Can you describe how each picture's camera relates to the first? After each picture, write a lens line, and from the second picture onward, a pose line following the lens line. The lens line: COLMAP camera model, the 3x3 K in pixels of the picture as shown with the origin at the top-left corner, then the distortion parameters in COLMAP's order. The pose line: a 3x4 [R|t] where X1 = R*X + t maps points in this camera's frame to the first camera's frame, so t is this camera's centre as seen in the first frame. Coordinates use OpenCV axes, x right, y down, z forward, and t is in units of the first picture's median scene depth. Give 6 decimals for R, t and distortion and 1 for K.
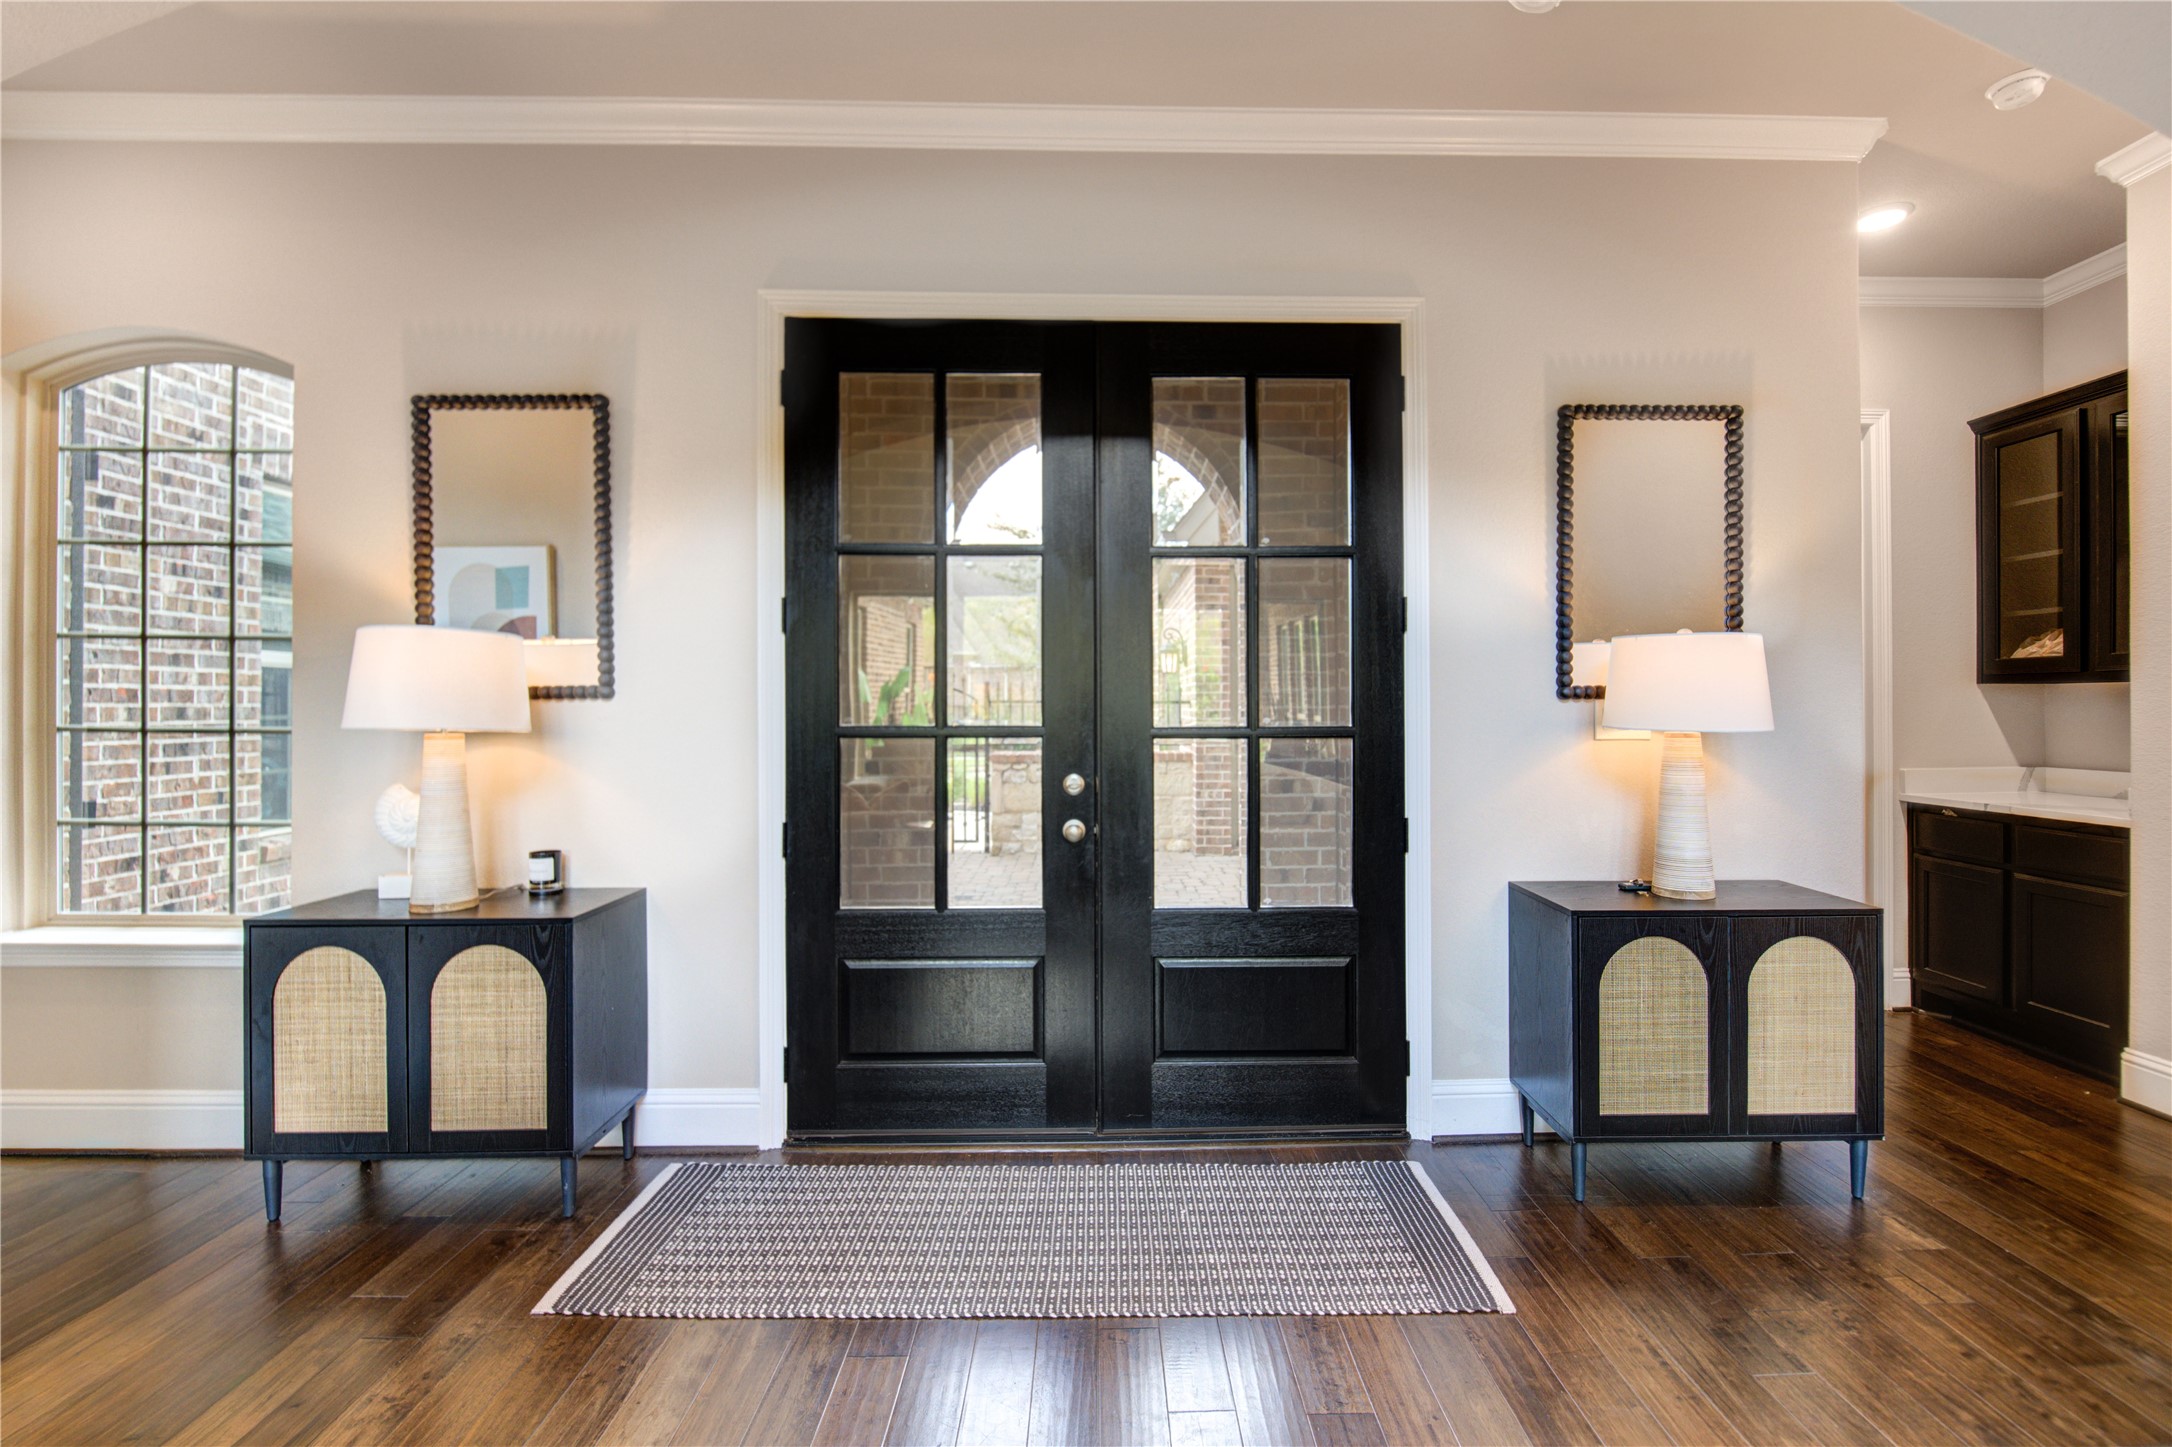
lens RADIAL K [[901.7, 0, 1095.2], [0, 901.7, 716.7], [0, 0, 1]] dist [-0.004563, -0.001657]
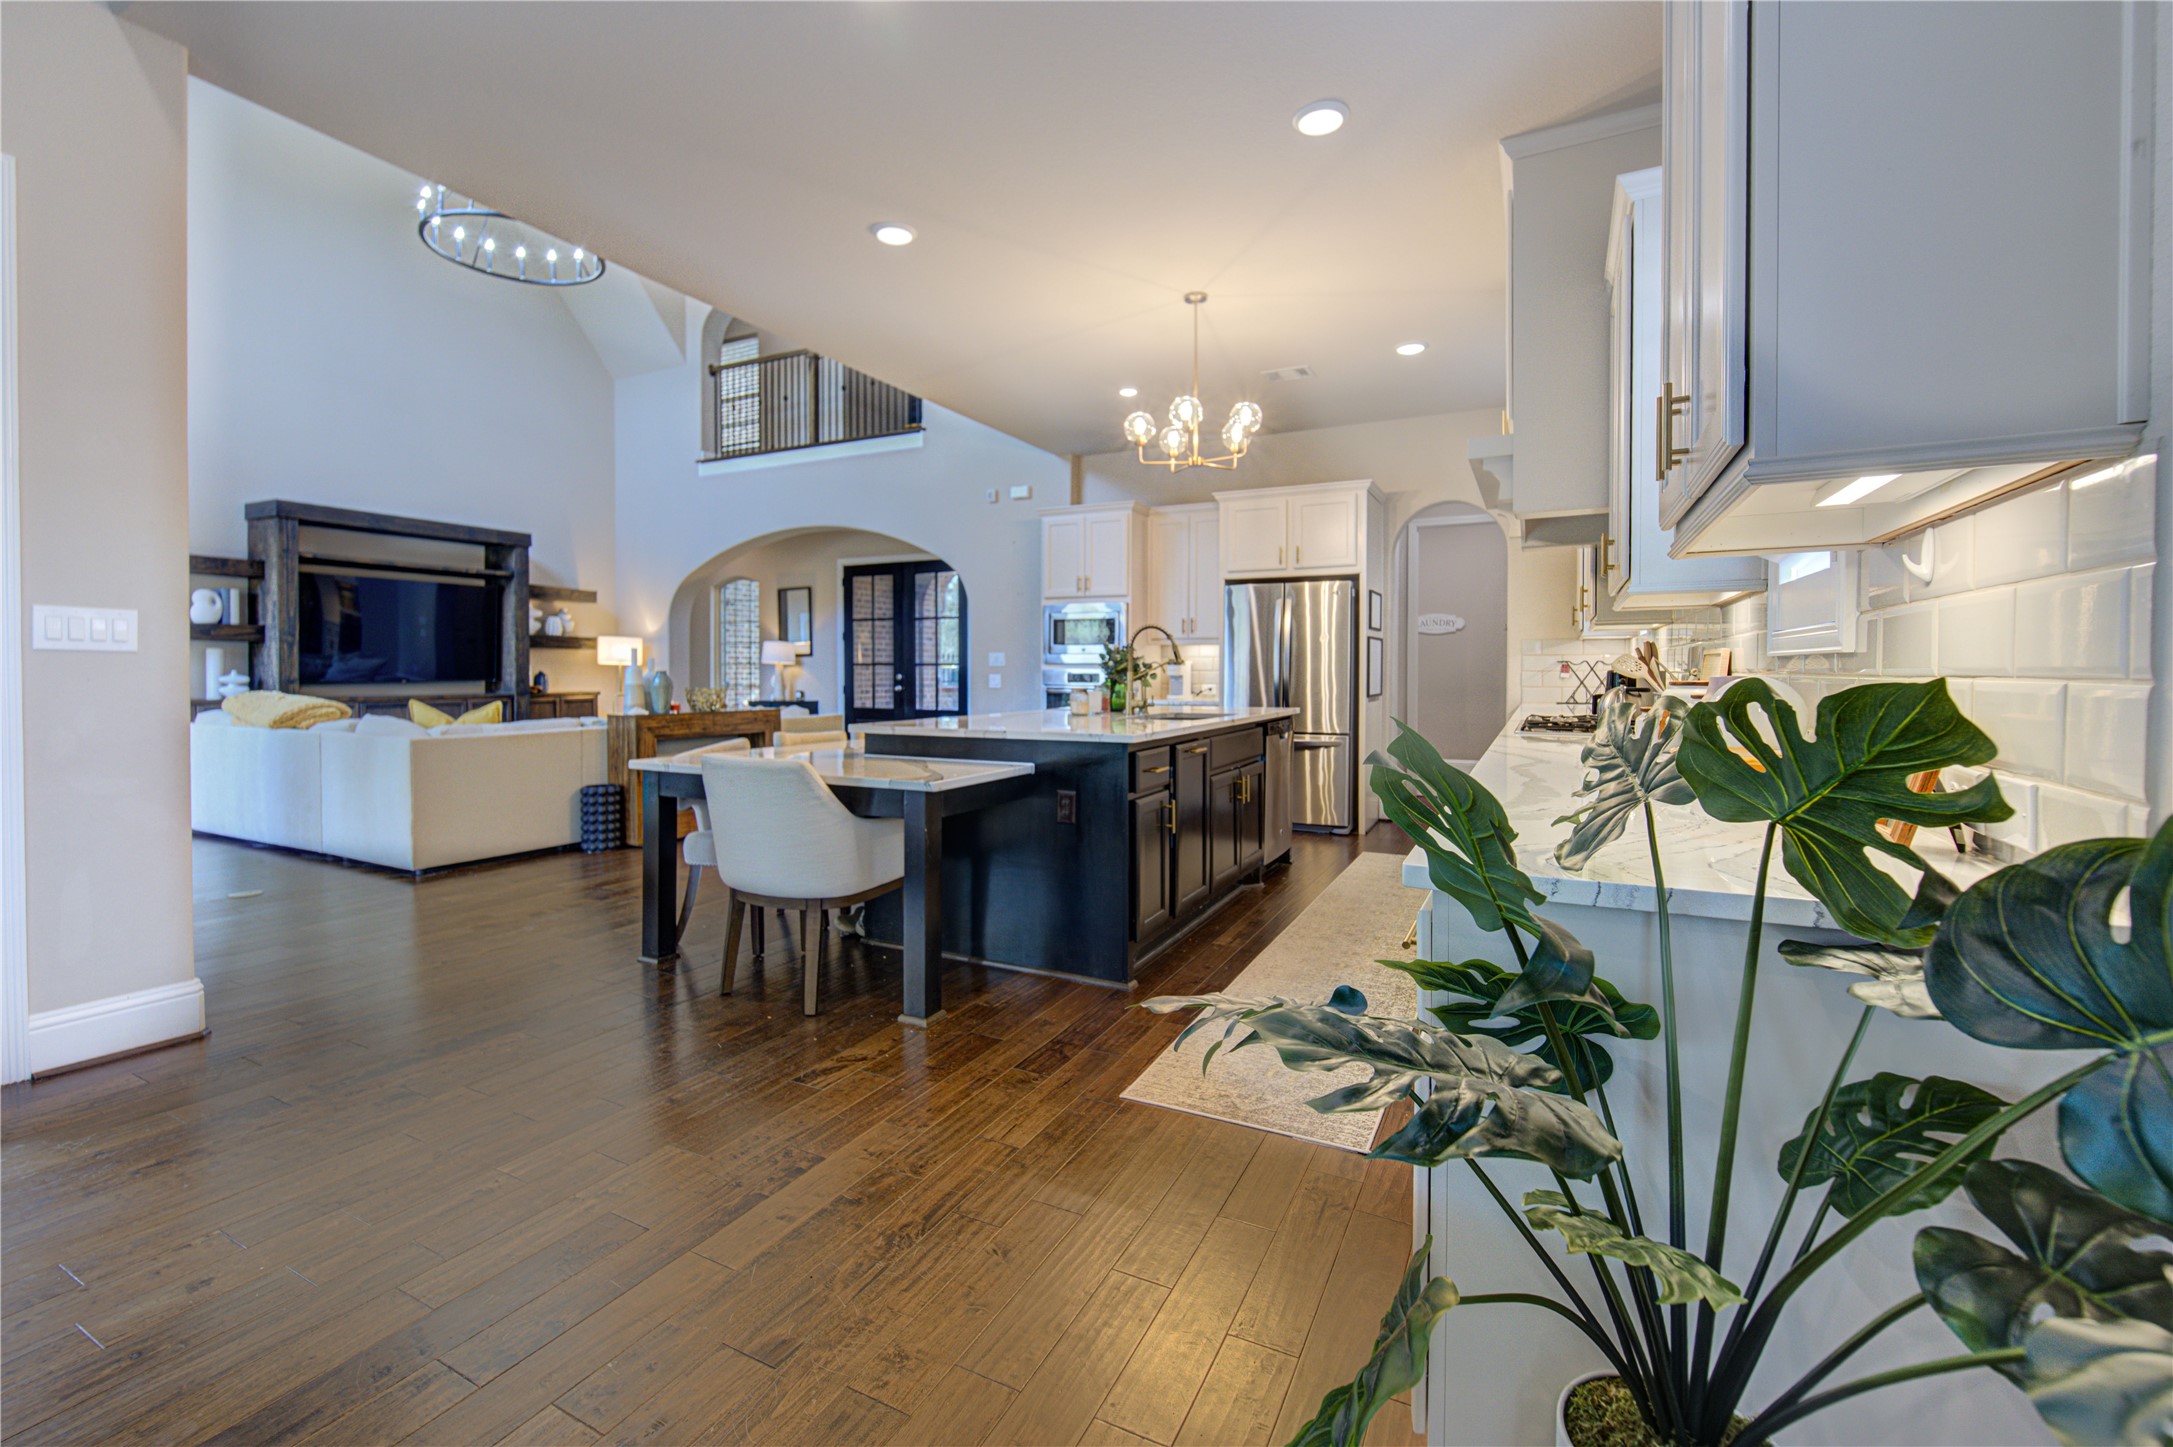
lens RADIAL K [[902.1, 0, 1062.7], [0, 902.1, 683.7], [0, 0, 1]] dist [-0.004563, -0.001657]
pose [[0.881936, 0.009497, -0.471273, 2.579376], [-0.003335, 0.999898, 0.013910, 0.047190], [0.471357, -0.010696, 0.881878, -2.262497]]
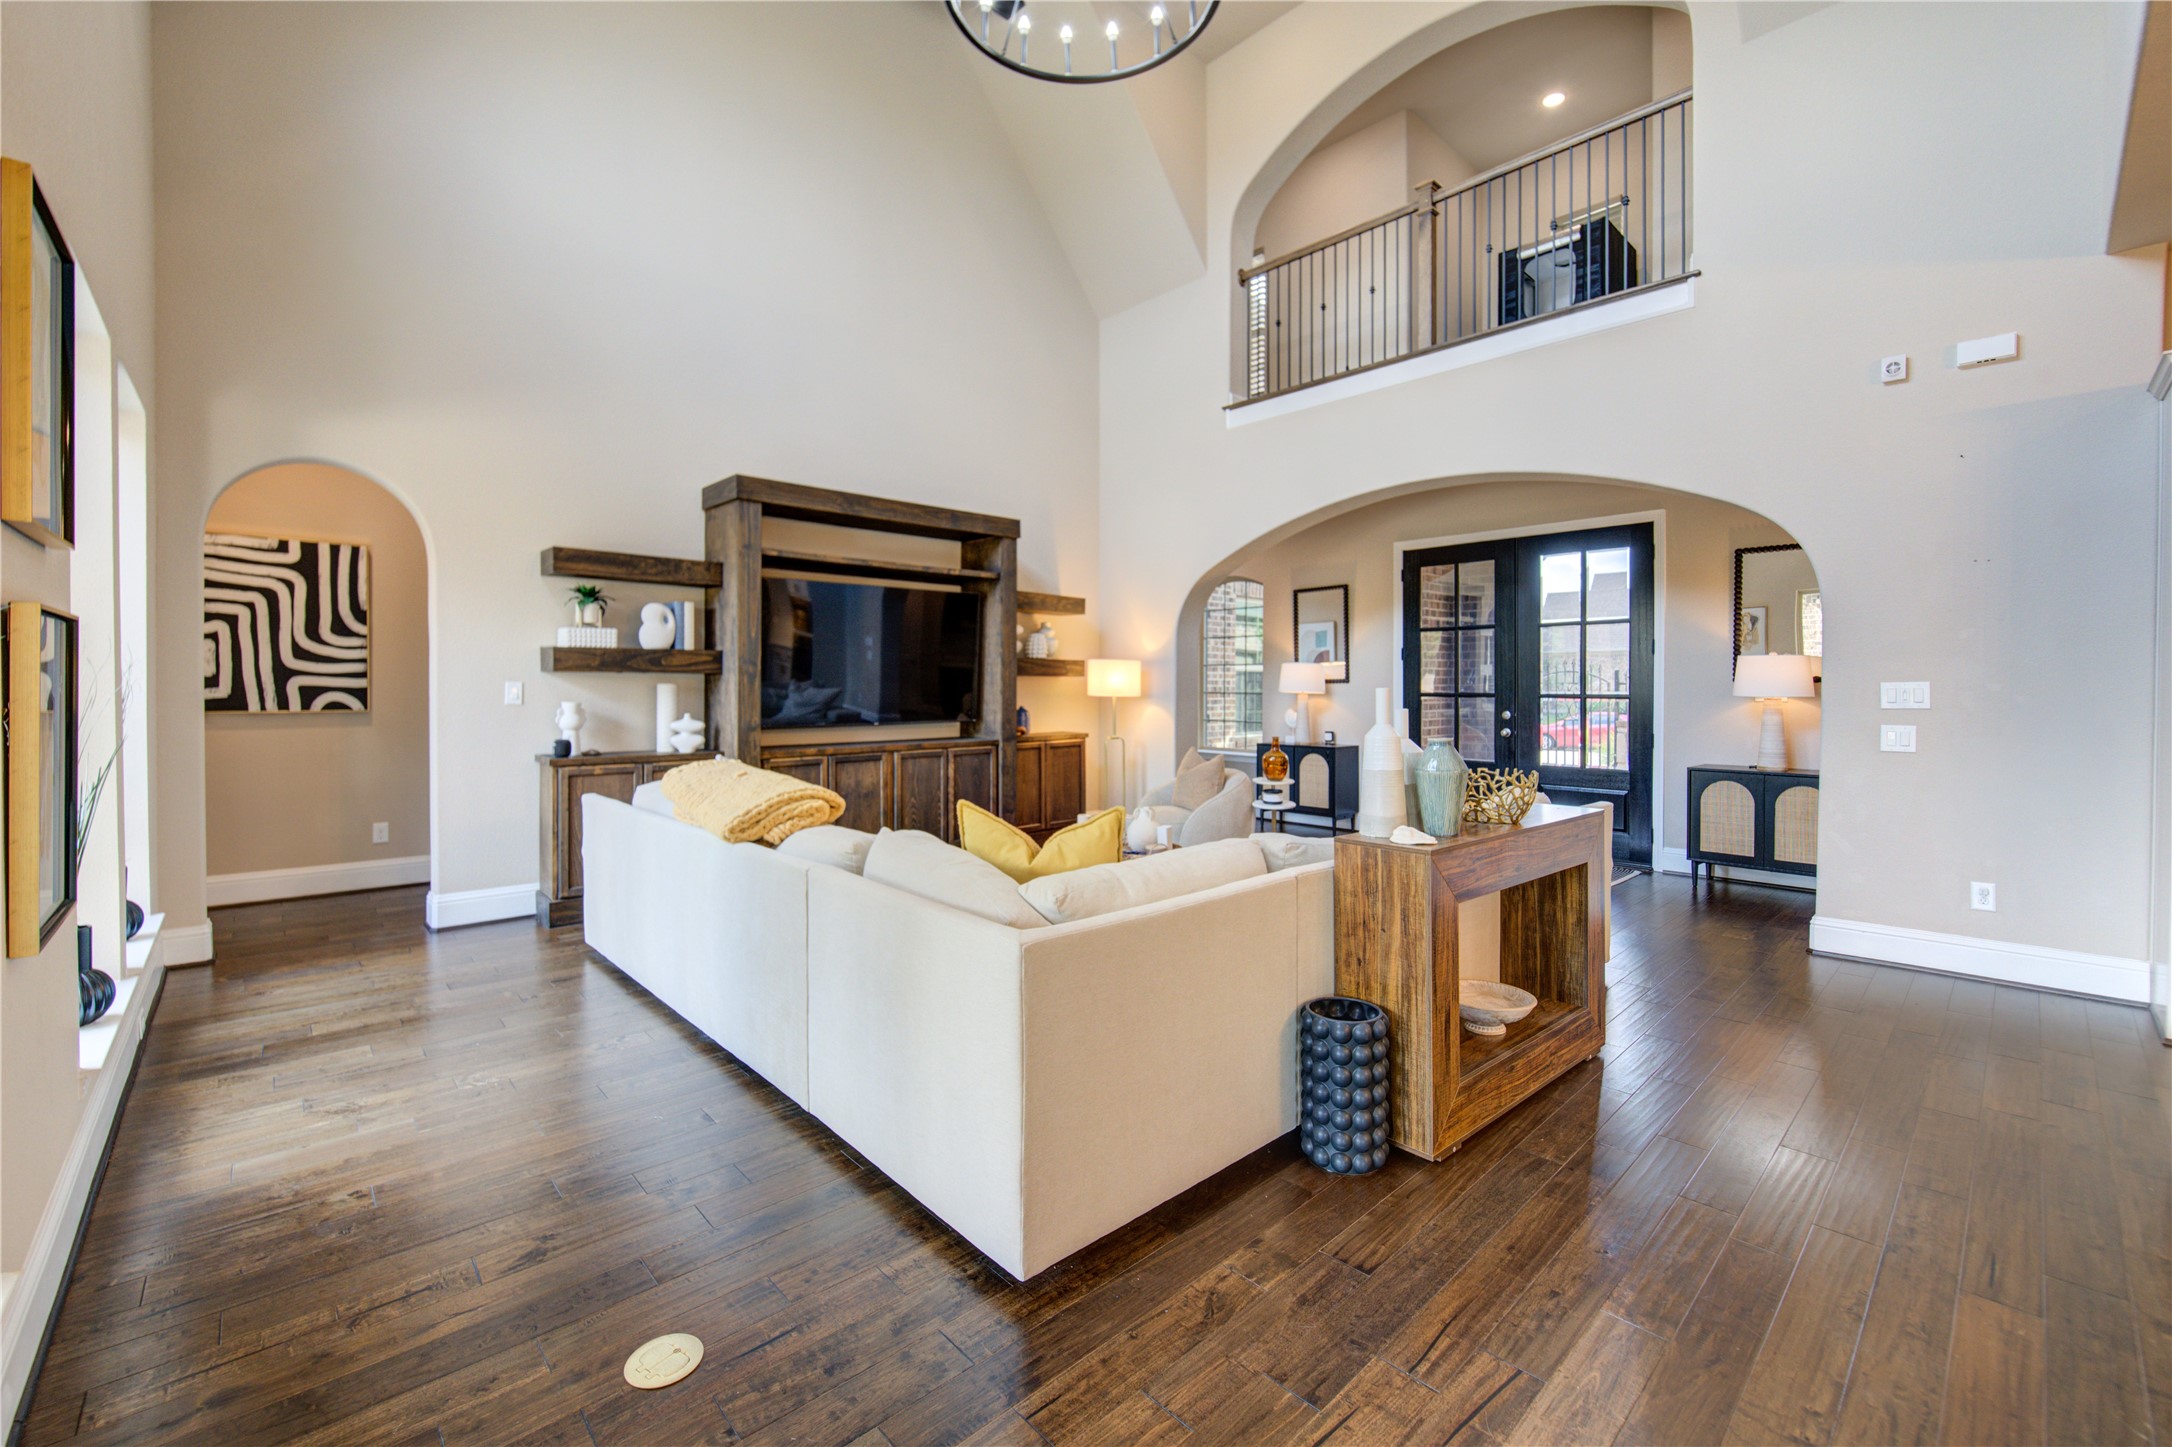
lens RADIAL K [[901.7, 0, 1073.0], [0, 901.7, 683.7], [0, 0, 1]] dist [-0.004563, -0.001657]
pose [[0.660556, -0.001644, -0.750775, 1.139976], [-0.001022, 0.999995, -0.003089, -0.006936], [0.750776, 0.002808, 0.660551, -1.722915]]
